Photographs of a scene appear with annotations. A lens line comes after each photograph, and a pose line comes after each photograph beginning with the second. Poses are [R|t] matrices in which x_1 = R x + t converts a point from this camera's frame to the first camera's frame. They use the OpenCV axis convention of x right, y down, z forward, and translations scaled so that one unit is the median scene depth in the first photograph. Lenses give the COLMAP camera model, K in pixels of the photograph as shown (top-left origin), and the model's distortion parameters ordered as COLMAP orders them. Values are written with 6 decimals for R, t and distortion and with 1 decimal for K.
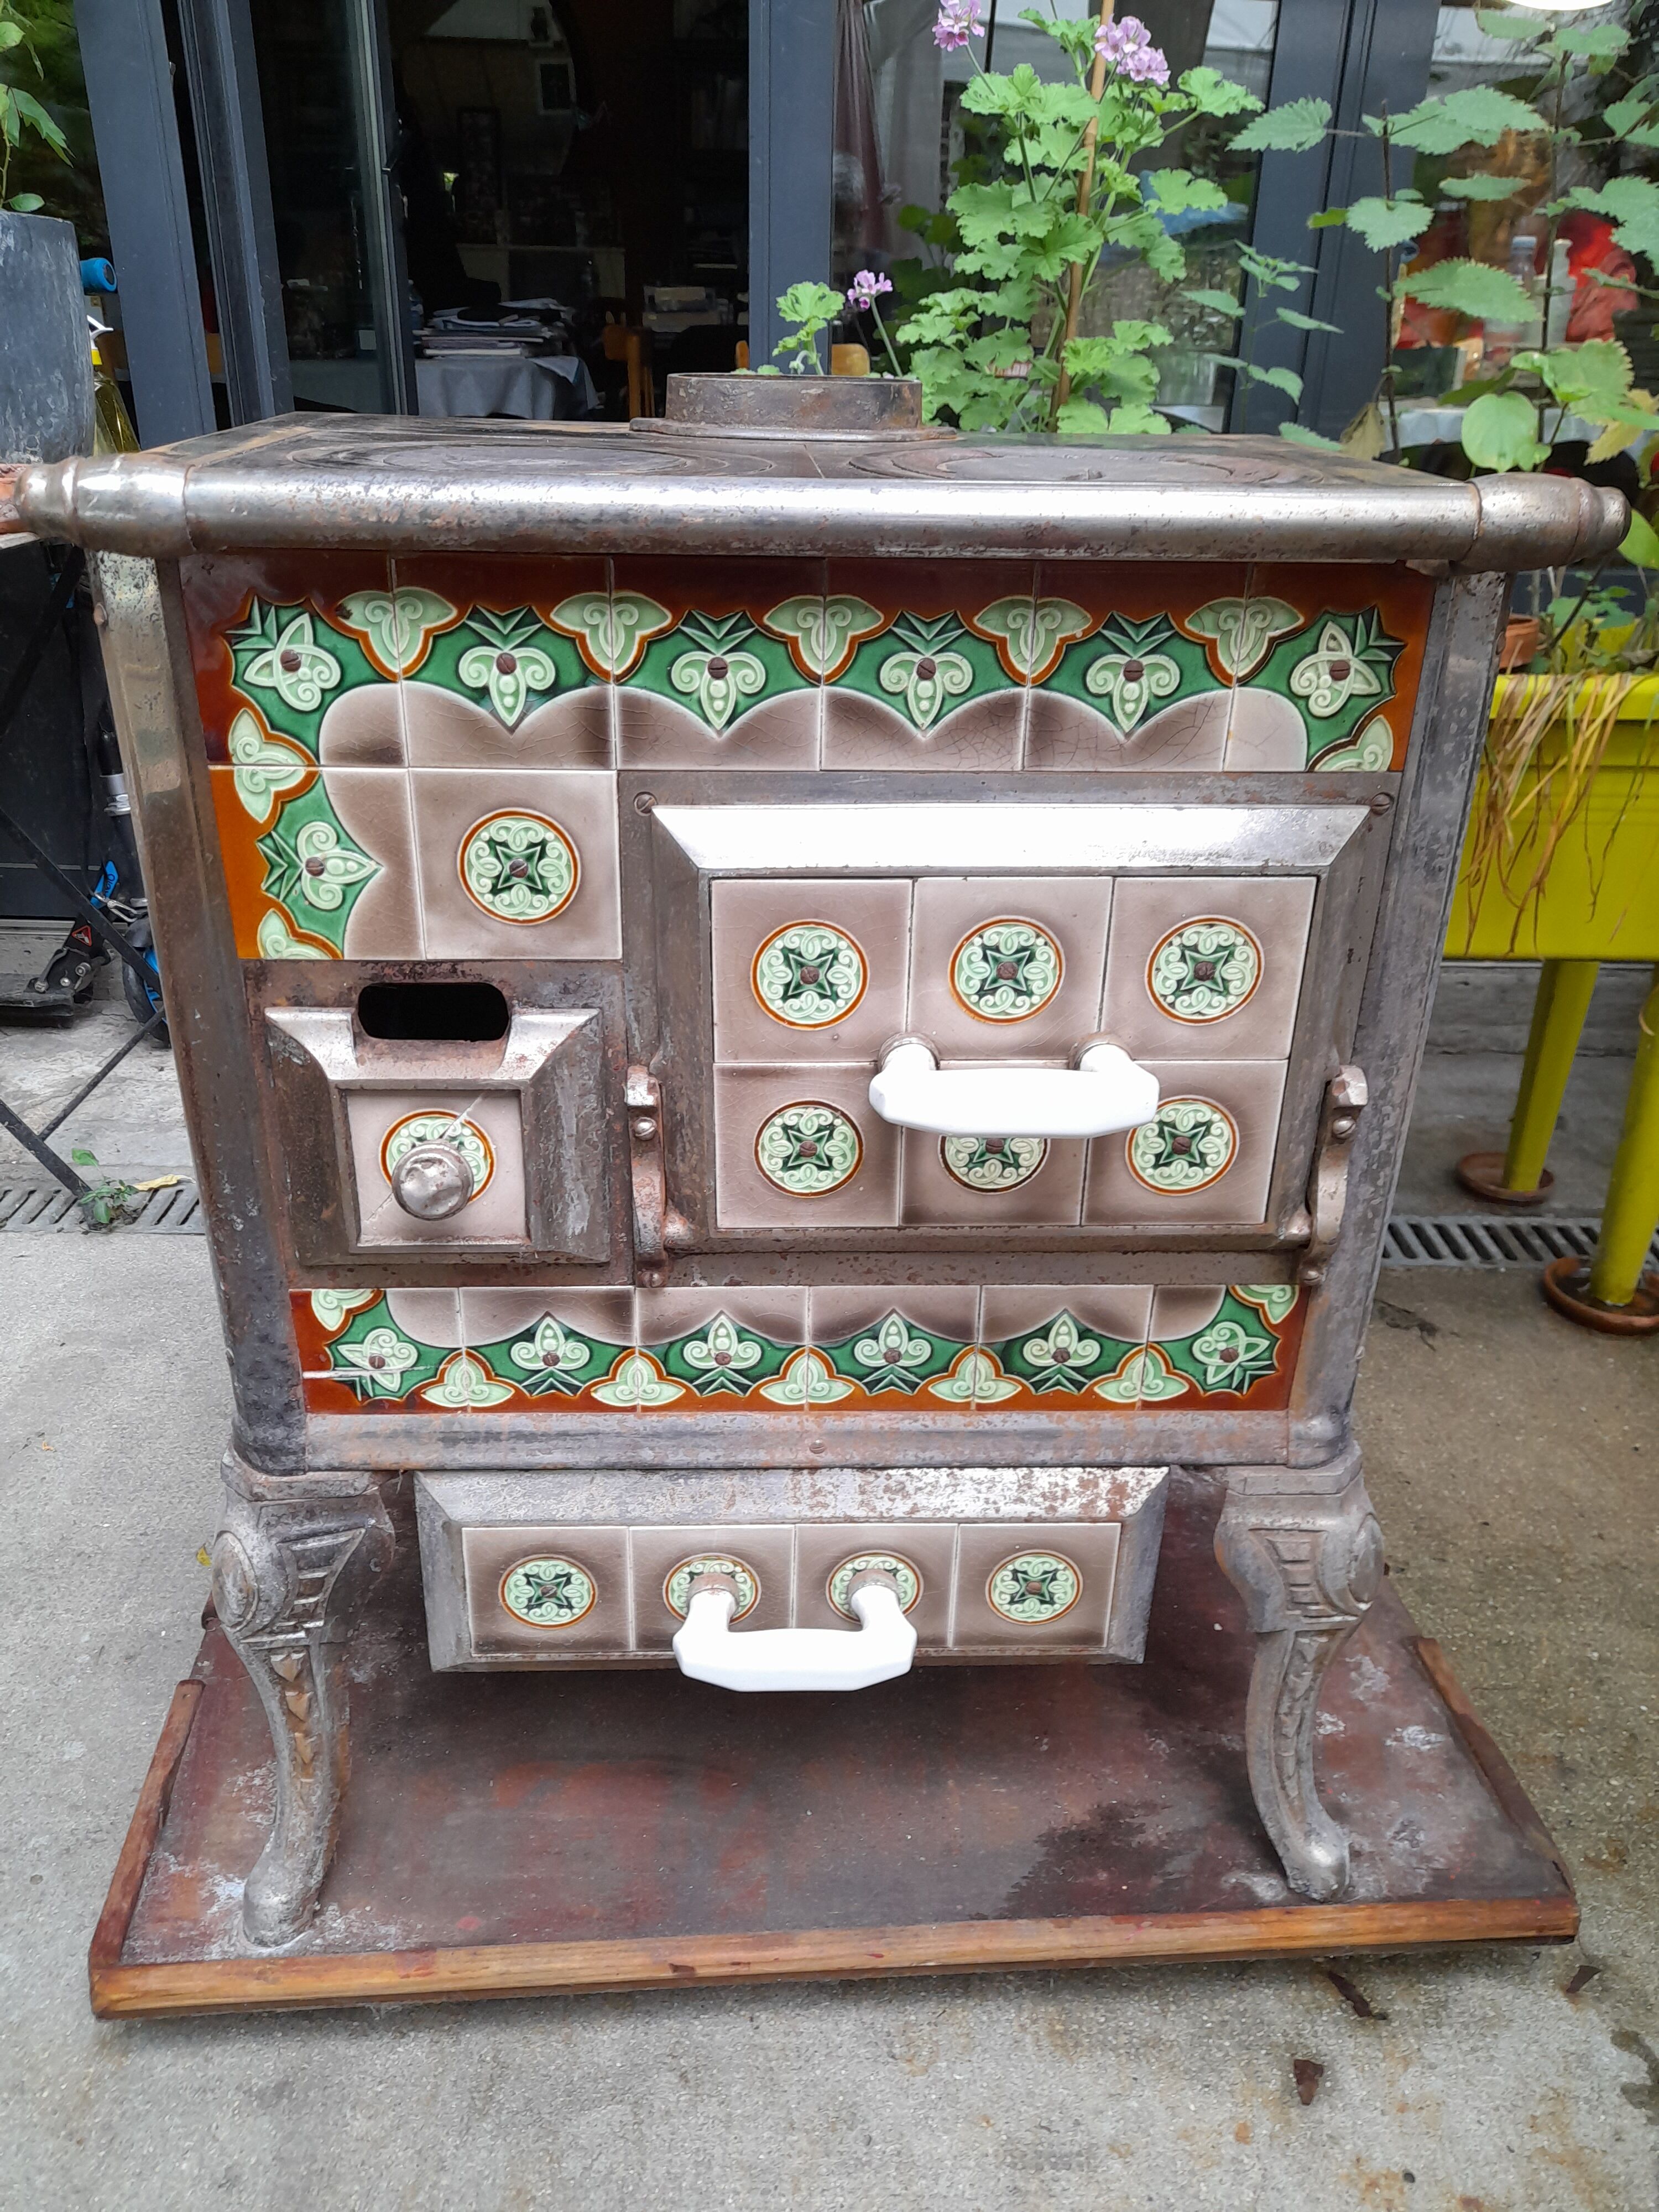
lens RADIAL K [[1544.1, 0, 821.9], [0, 1544.1, 1130.5], [0, 0, 1]] dist [0.045301, -0.030165]
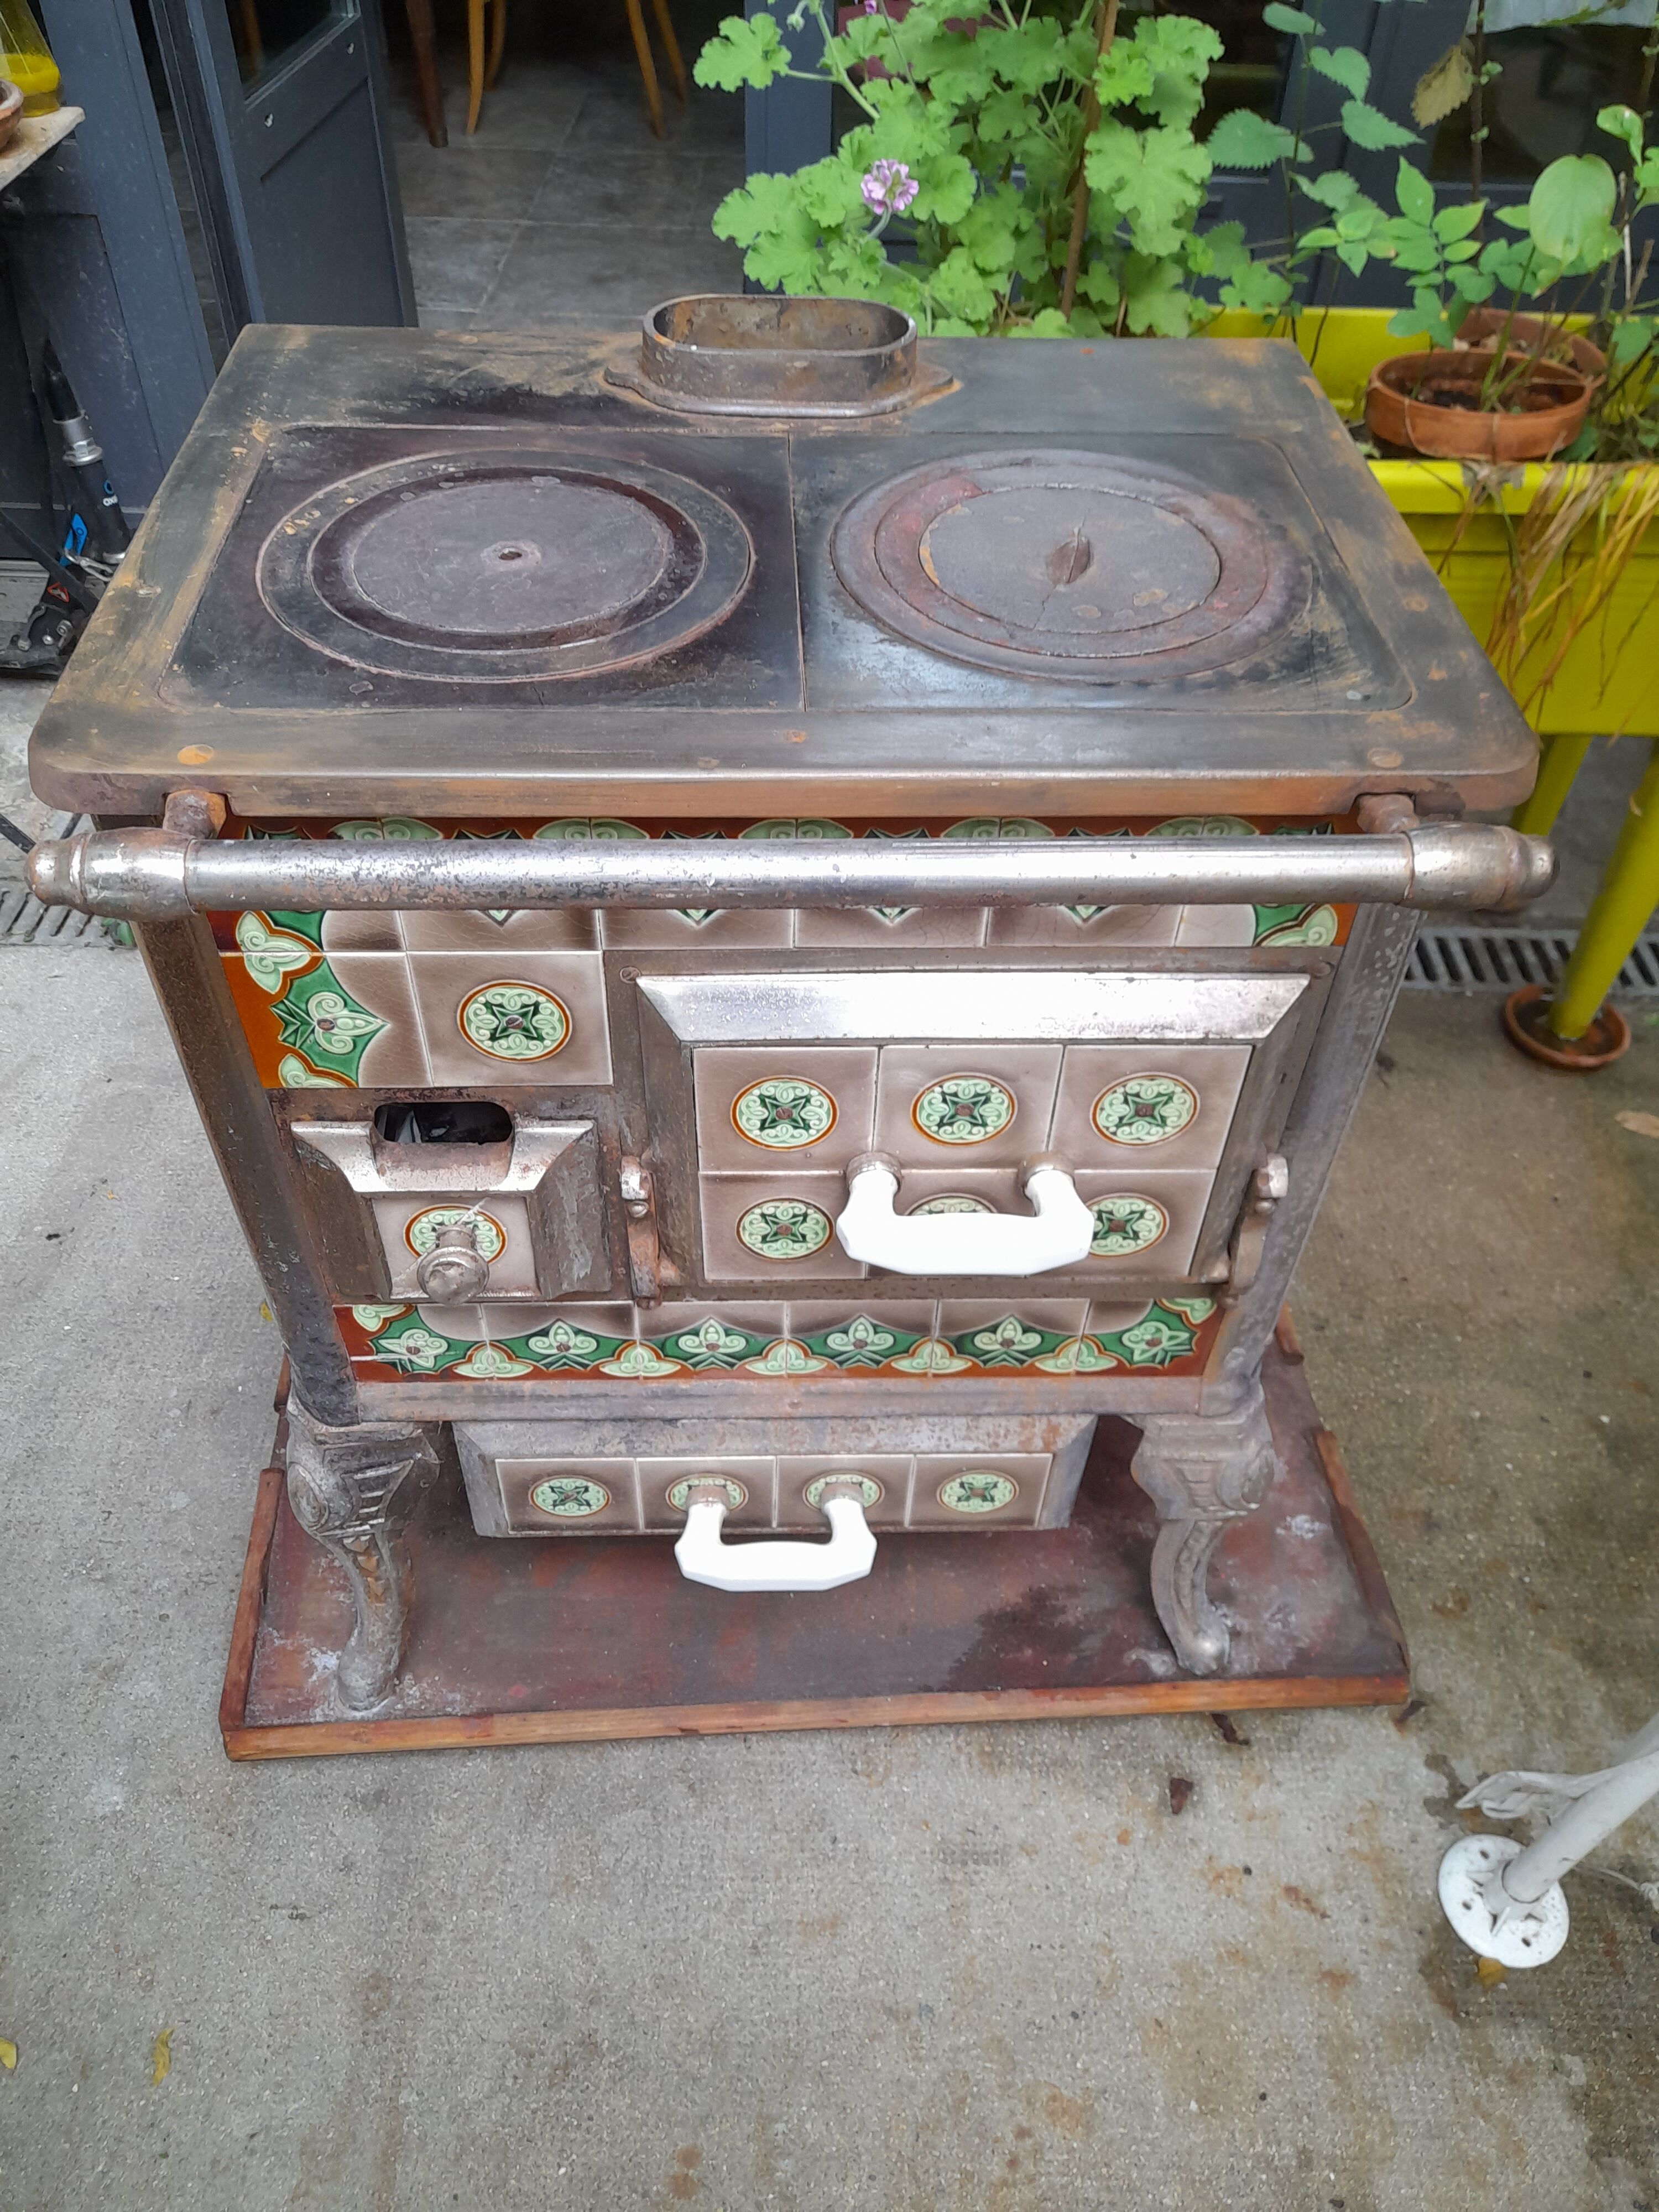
lens RADIAL K [[1534.6, 0, 819.0], [0, 1534.6, 1104.7], [0, 0, 1]] dist [0.036566, -0.005899]
pose [[0.999905, 0.012167, -0.006487, 0.020497], [-0.009473, 0.948044, 0.317999, -0.388003], [0.010019, -0.317907, 0.948069, -0.026553]]
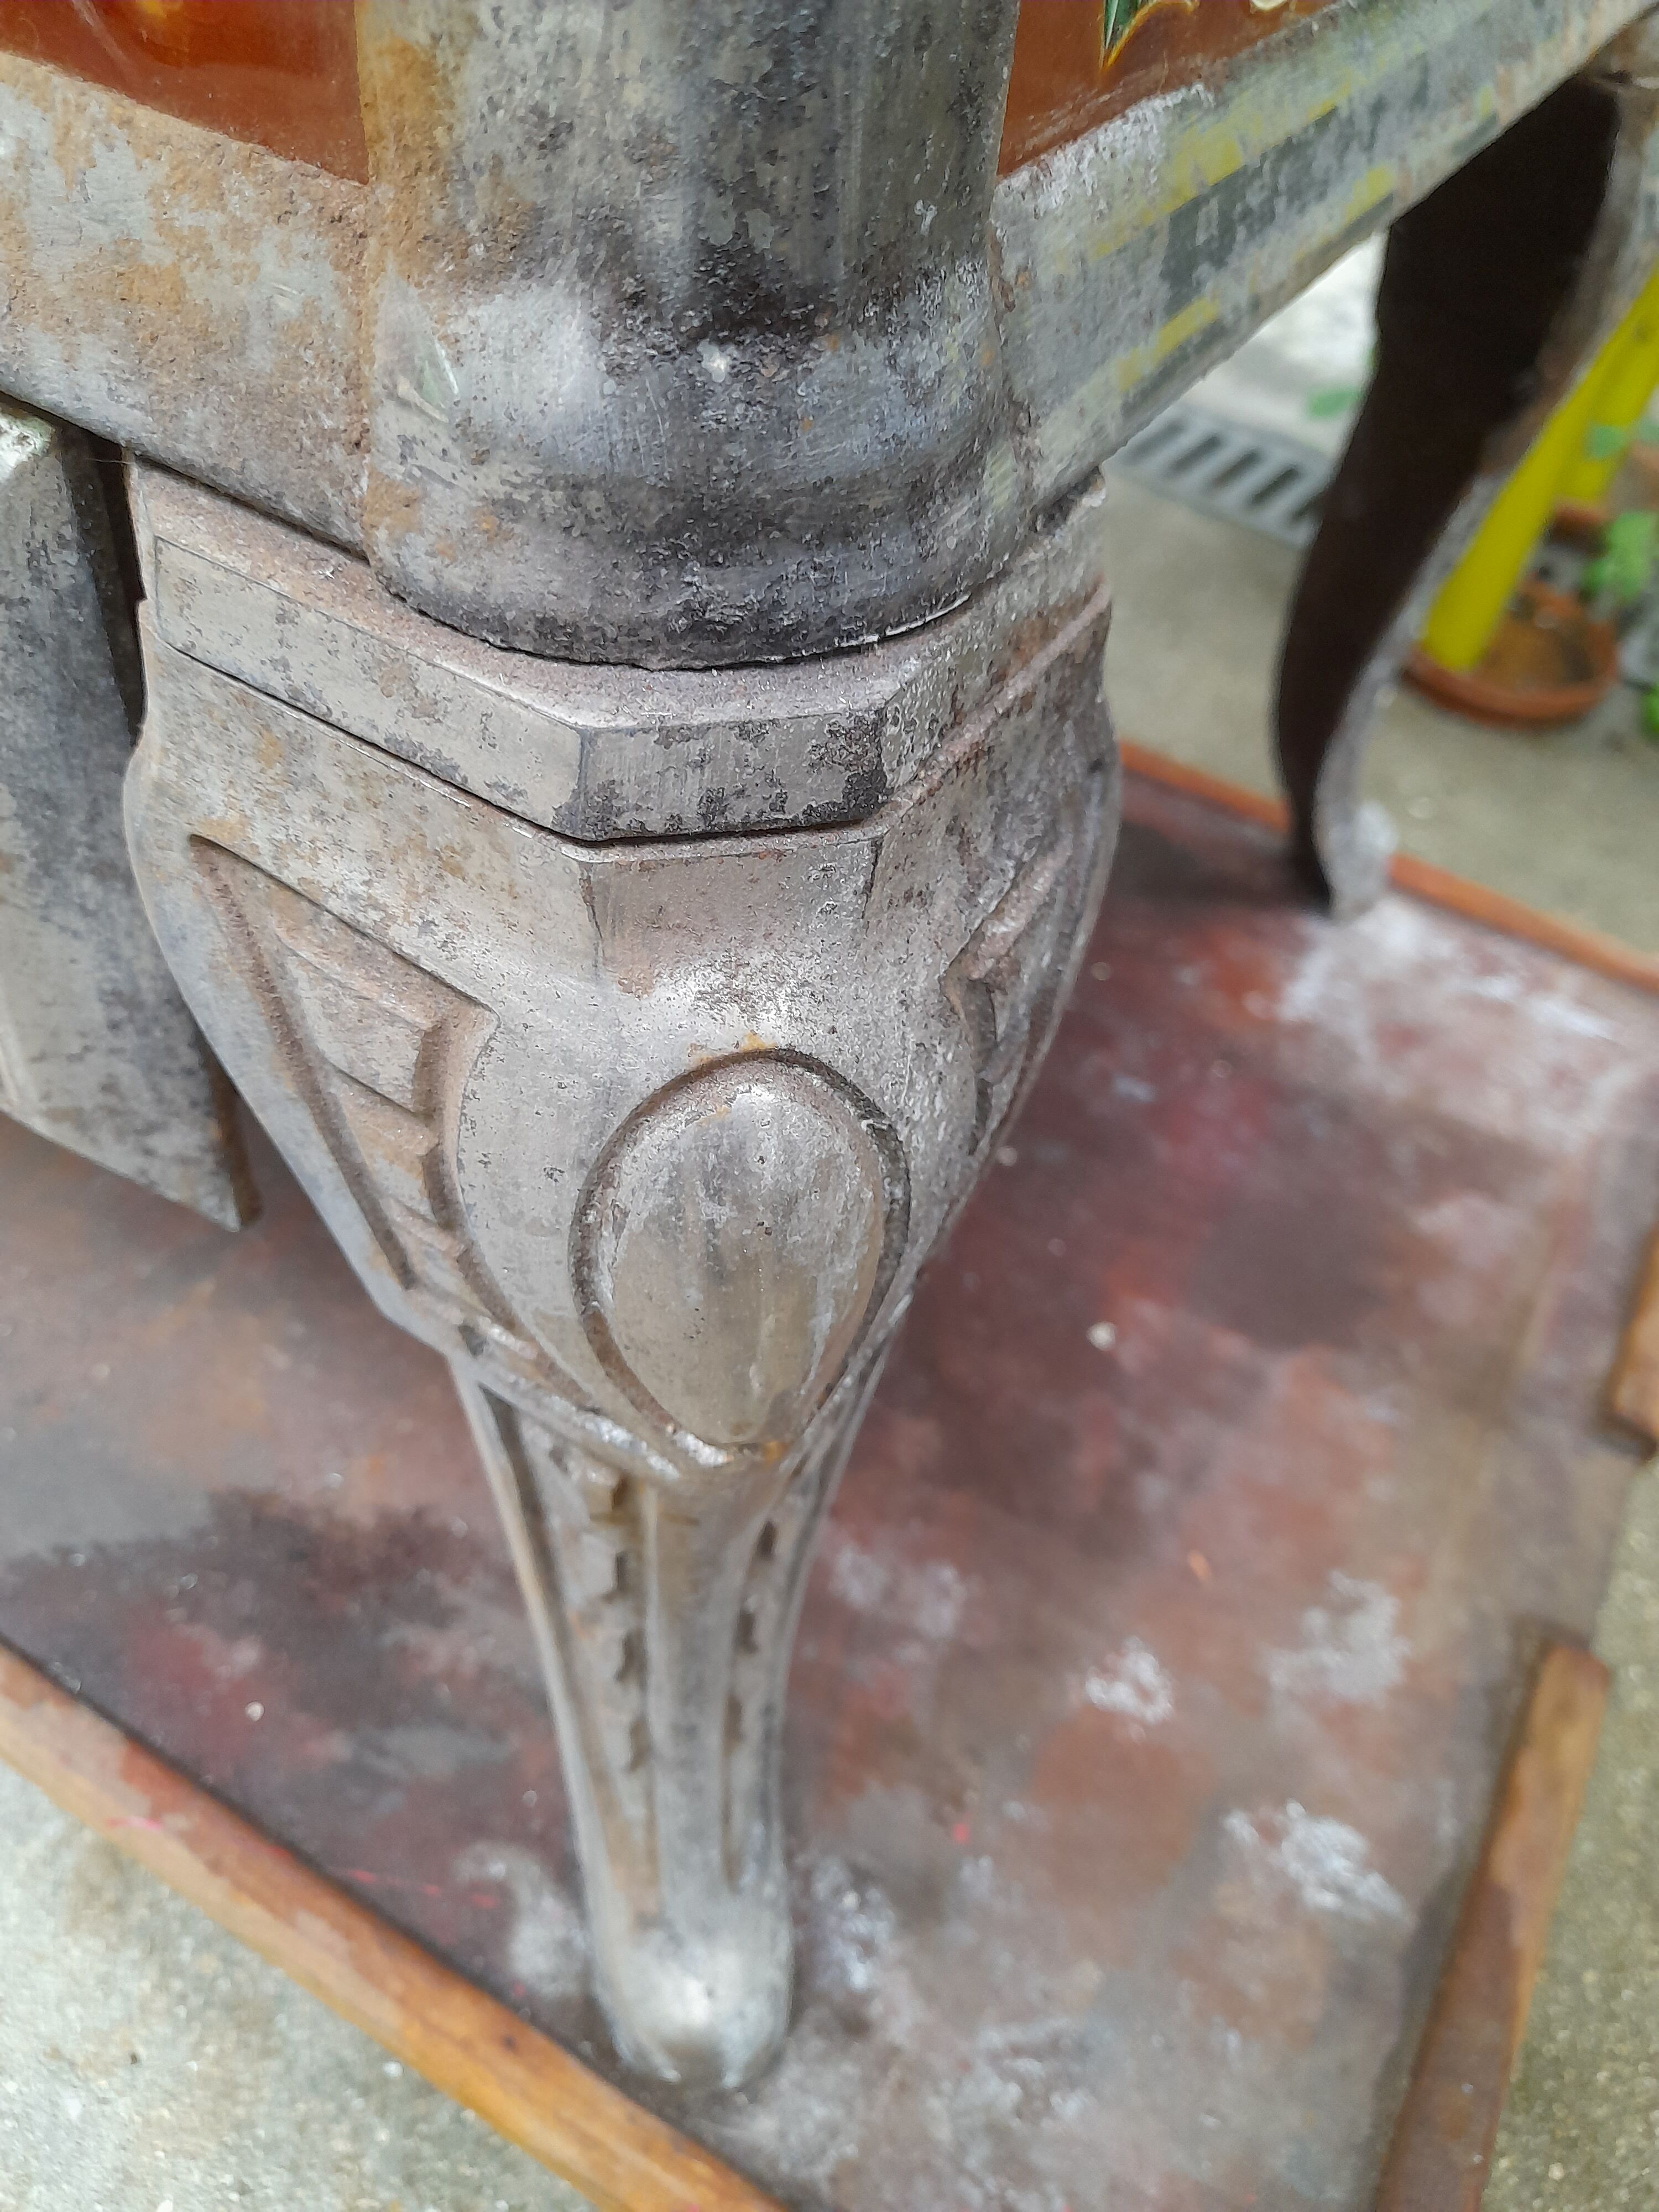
lens RADIAL K [[1627.5, 0, 780.6], [0, 1627.5, 1064.6], [0, 0, 1]] dist [-0.003476, -0.002654]
pose [[0.822640, 0.447676, -0.350500, 0.443776], [-0.321434, 0.874686, 0.362773, 0.193212], [0.468983, -0.185768, 0.863450, 0.897006]]
